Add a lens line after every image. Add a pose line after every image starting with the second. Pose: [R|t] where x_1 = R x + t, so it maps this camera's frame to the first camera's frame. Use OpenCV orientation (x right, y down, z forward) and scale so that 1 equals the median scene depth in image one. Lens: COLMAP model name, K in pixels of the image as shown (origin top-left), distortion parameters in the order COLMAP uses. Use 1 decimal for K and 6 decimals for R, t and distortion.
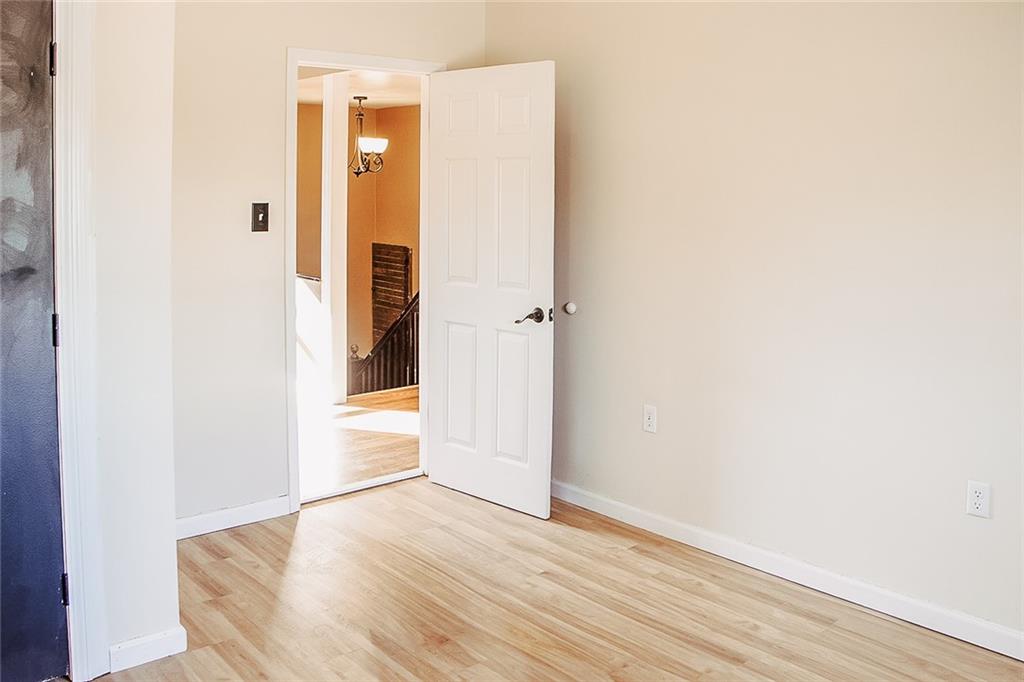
lens RADIAL K [[891.2, 0, 512.2], [0, 891.2, 340.9], [0, 0, 1]] dist [-0.013490, -0.006690]
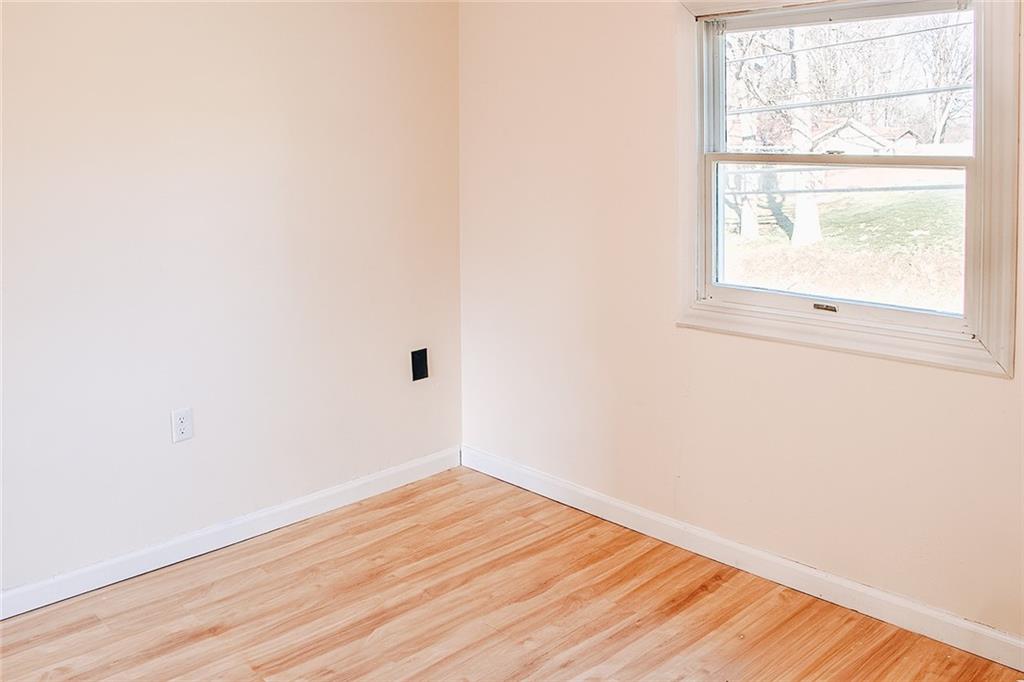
lens RADIAL K [[891.2, 0, 512.2], [0, 891.2, 341.2], [0, 0, 1]] dist [-0.013490, -0.006690]
pose [[-0.050869, -0.209641, 0.976454, -0.469891], [0.154622, 0.964278, 0.215082, -0.078786], [-0.986663, 0.161922, -0.016637, 0.555284]]
